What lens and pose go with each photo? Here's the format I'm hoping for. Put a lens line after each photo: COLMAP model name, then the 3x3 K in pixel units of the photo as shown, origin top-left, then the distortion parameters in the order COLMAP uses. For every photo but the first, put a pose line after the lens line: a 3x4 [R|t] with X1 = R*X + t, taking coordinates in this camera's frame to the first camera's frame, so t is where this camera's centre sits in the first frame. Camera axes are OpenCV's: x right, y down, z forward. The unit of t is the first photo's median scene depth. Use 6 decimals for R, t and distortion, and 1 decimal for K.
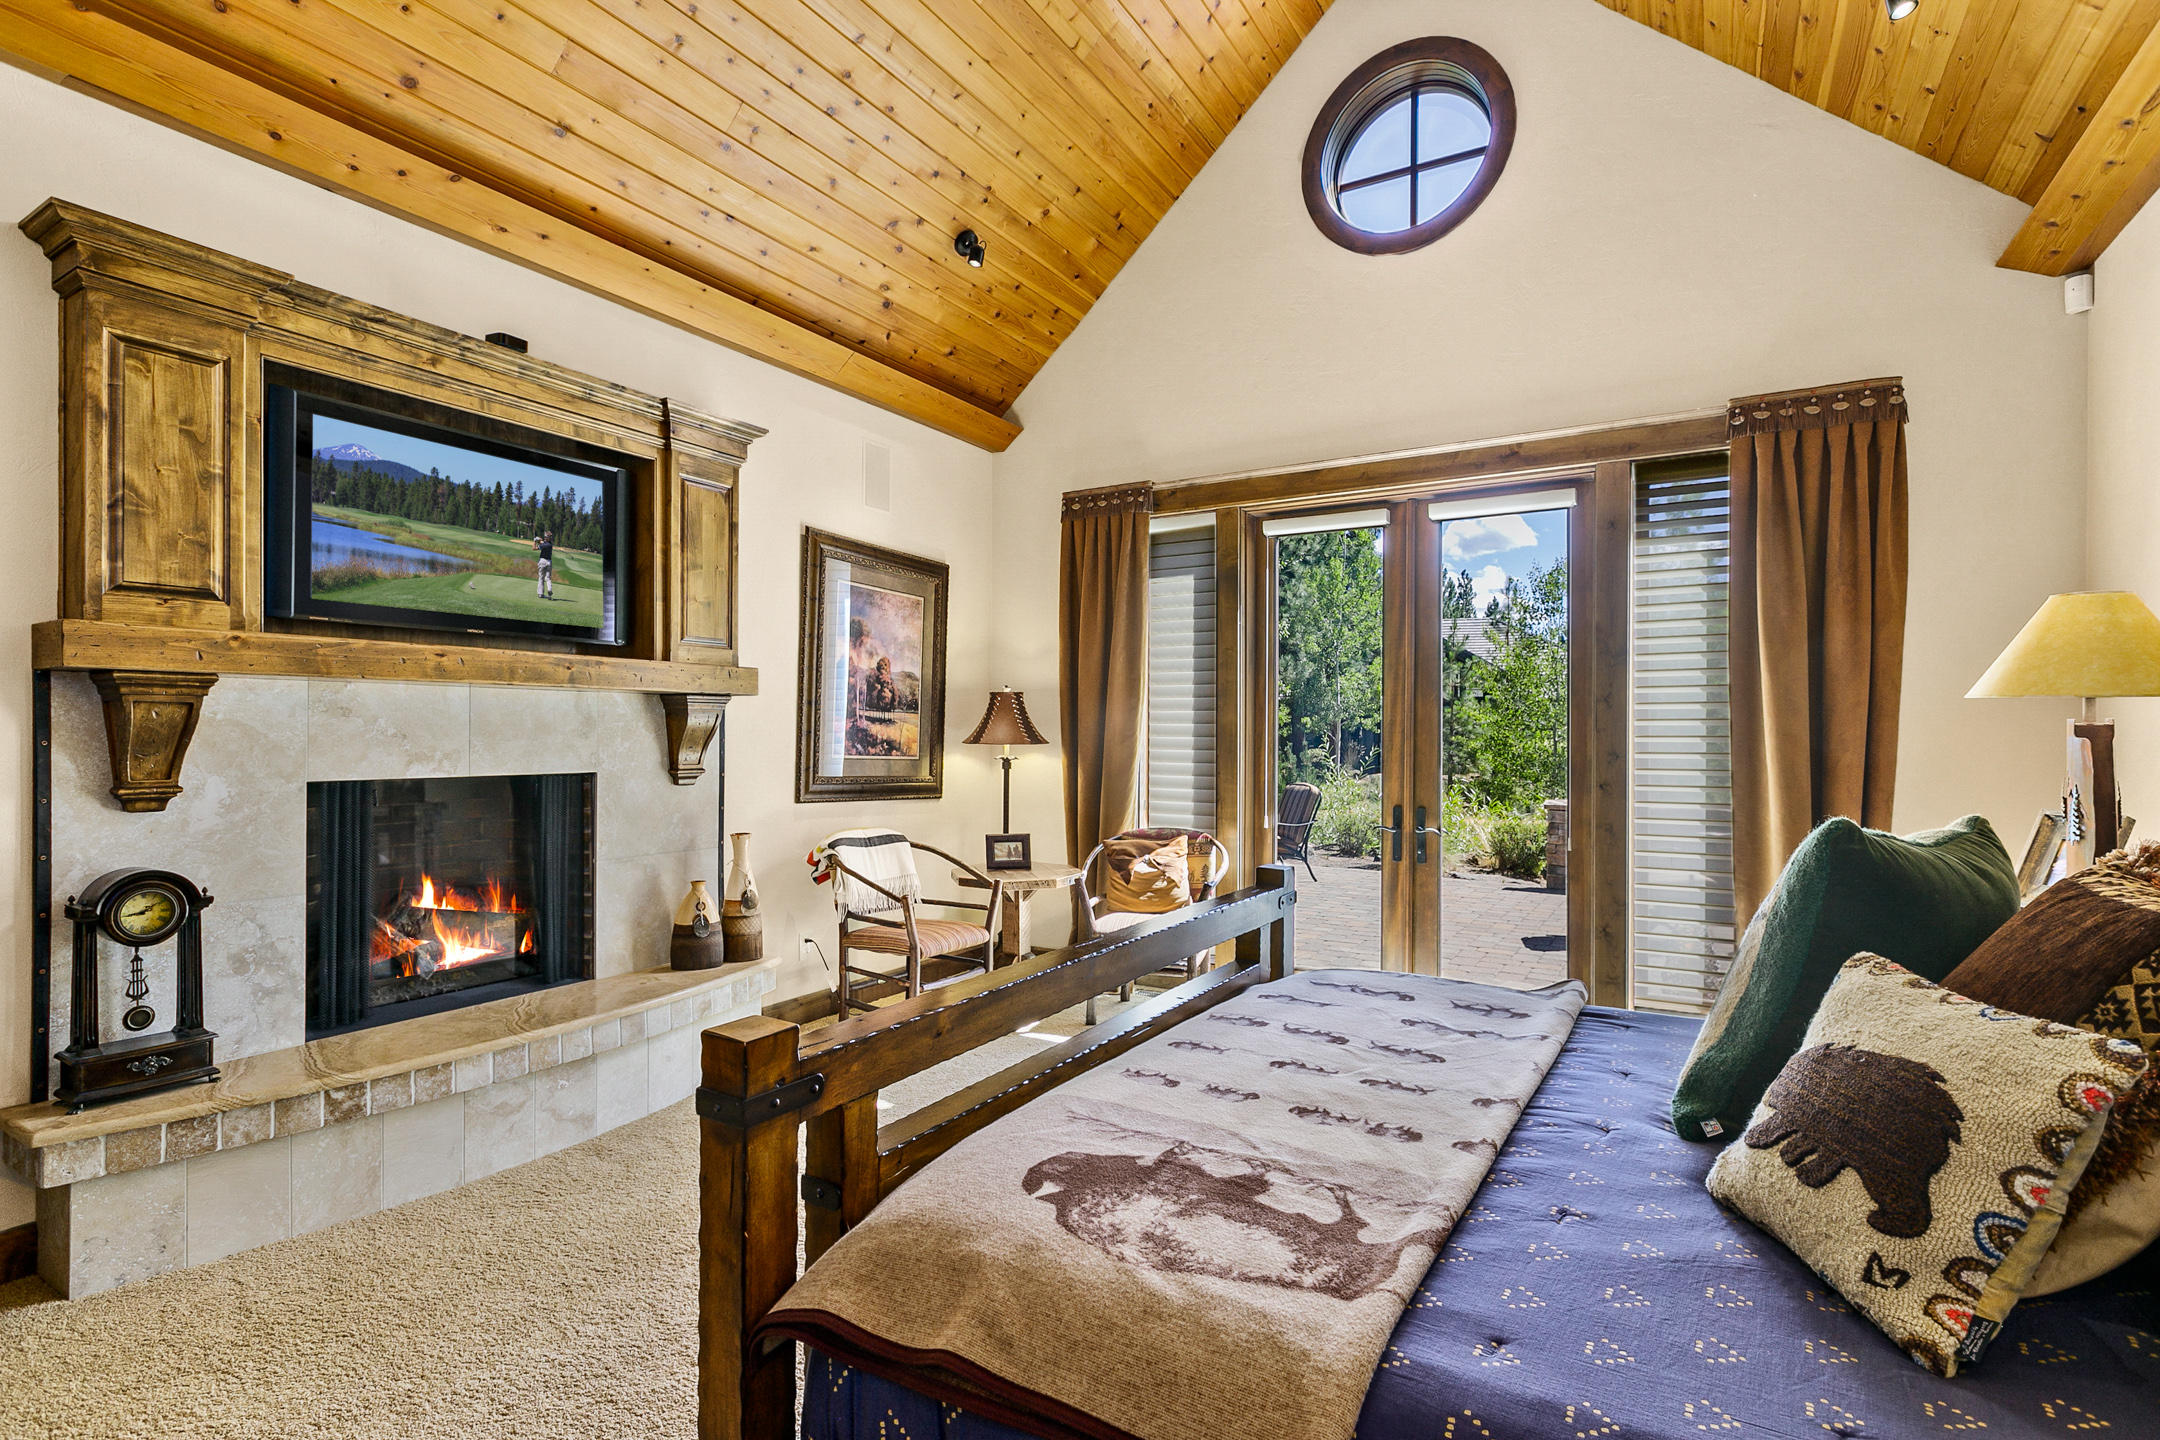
lens RADIAL K [[1037.0, 0, 1037.4], [0, 1037.0, 720.9], [0, 0, 1]] dist [0.014484, 0.000226]
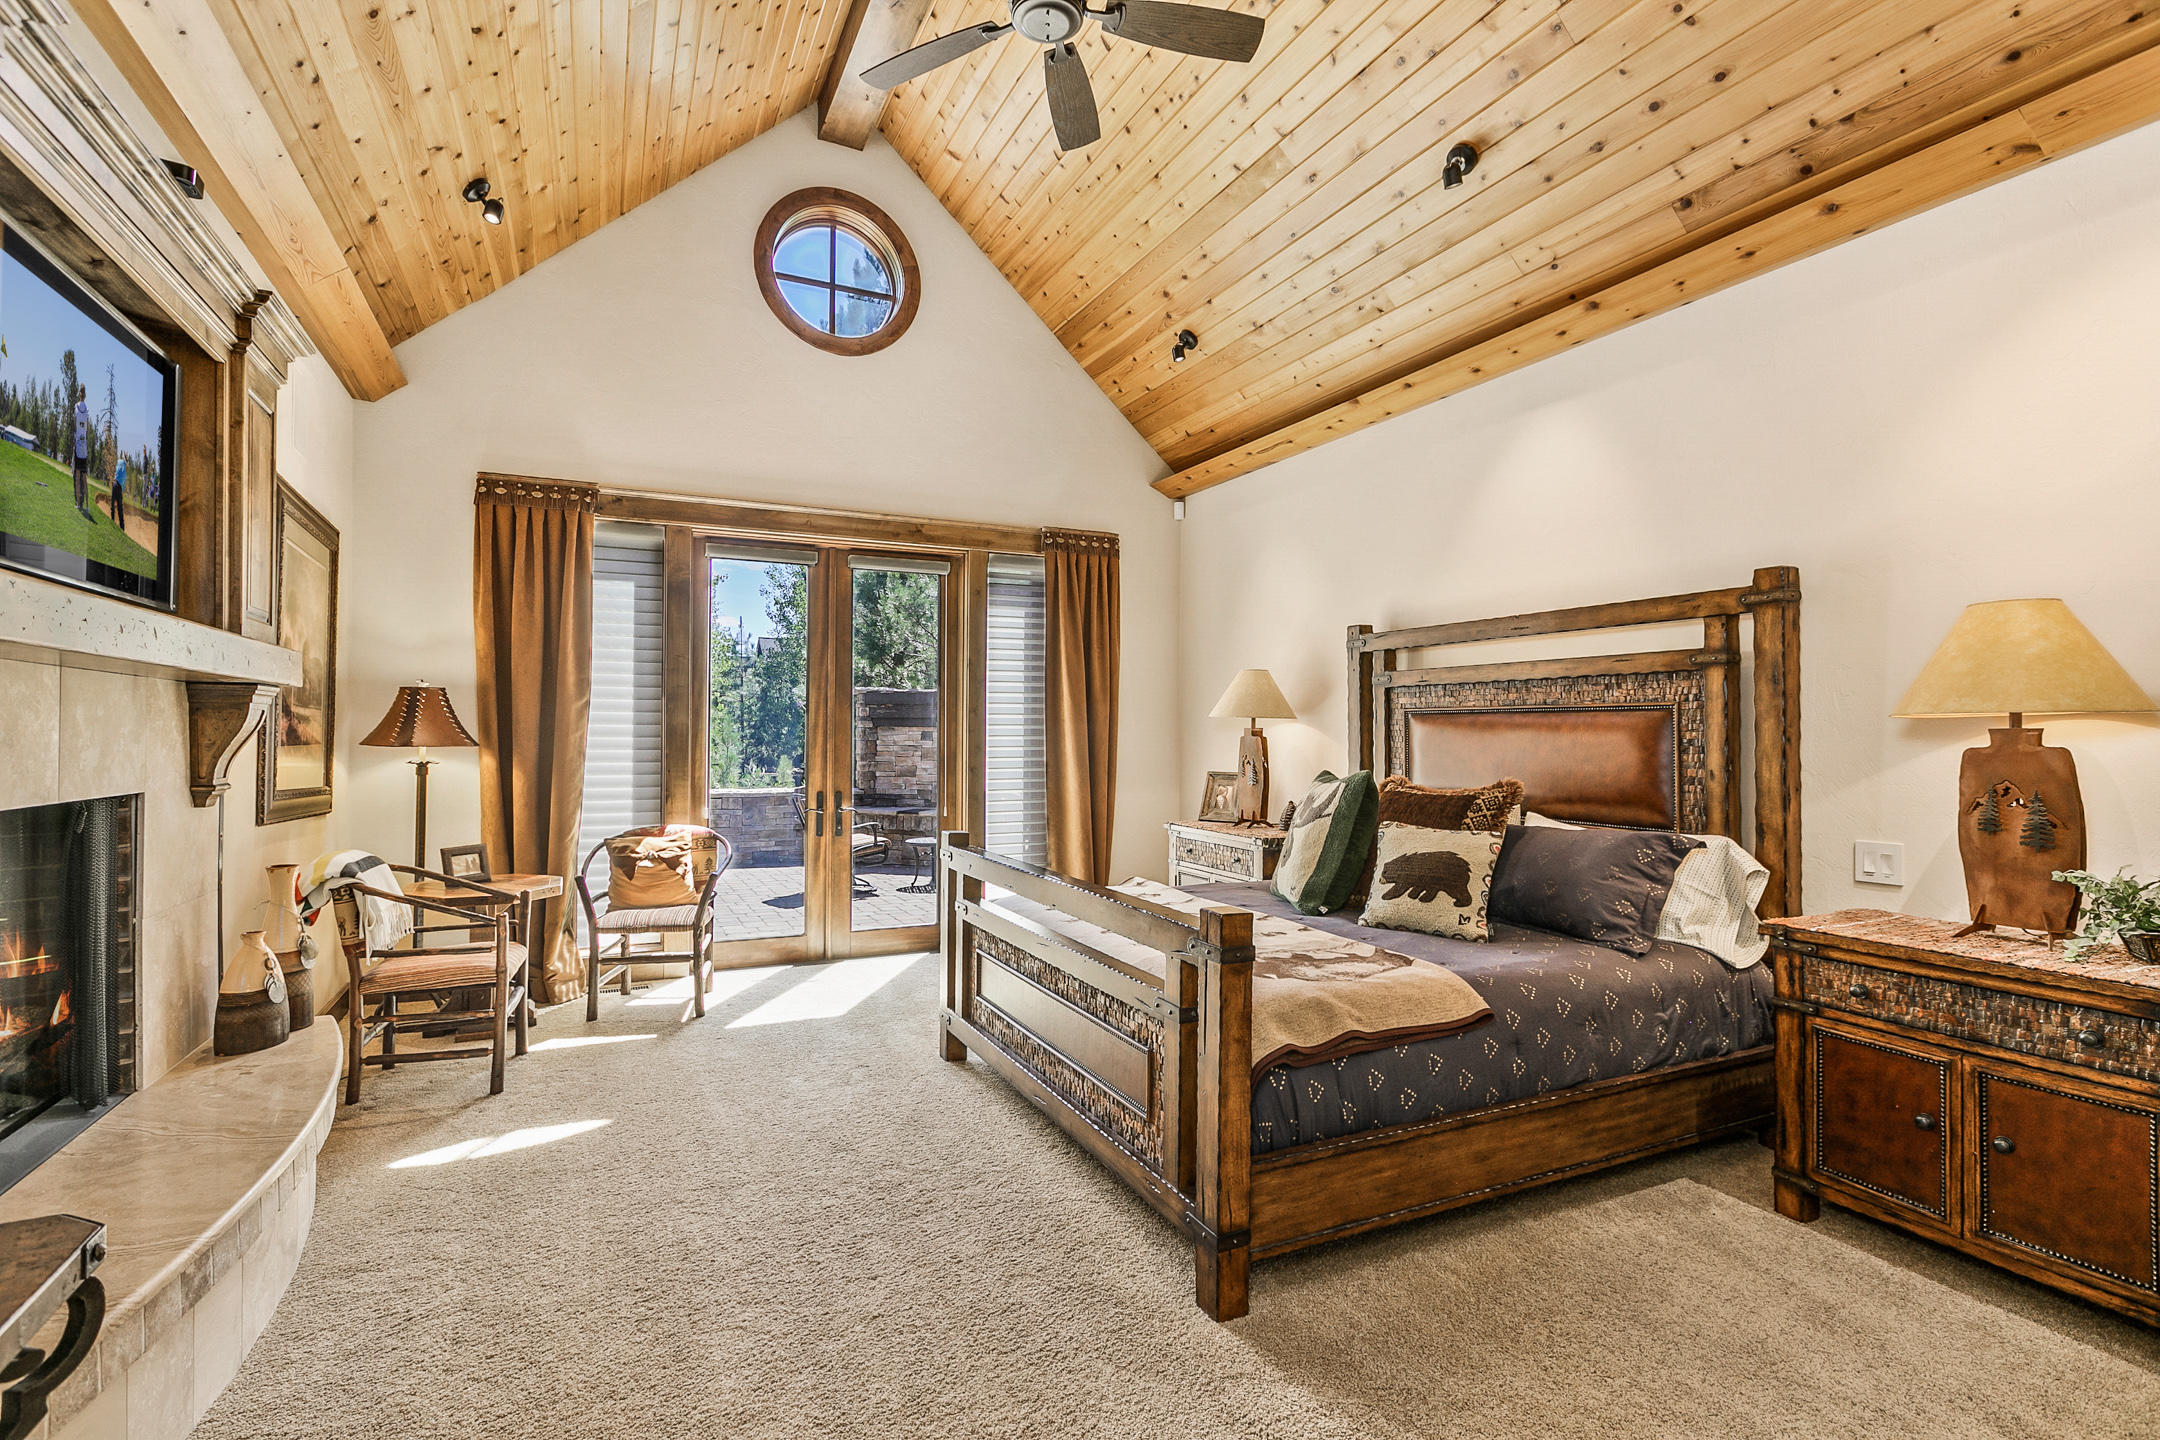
lens RADIAL K [[1037.0, 0, 1037.4], [0, 1037.0, 720.9], [0, 0, 1]] dist [0.014484, 0.000226]
pose [[0.558774, 0.007194, 0.829289, -0.551602], [-0.009017, 0.999956, -0.002599, -0.002126], [-0.829271, -0.006025, 0.558814, 0.090687]]
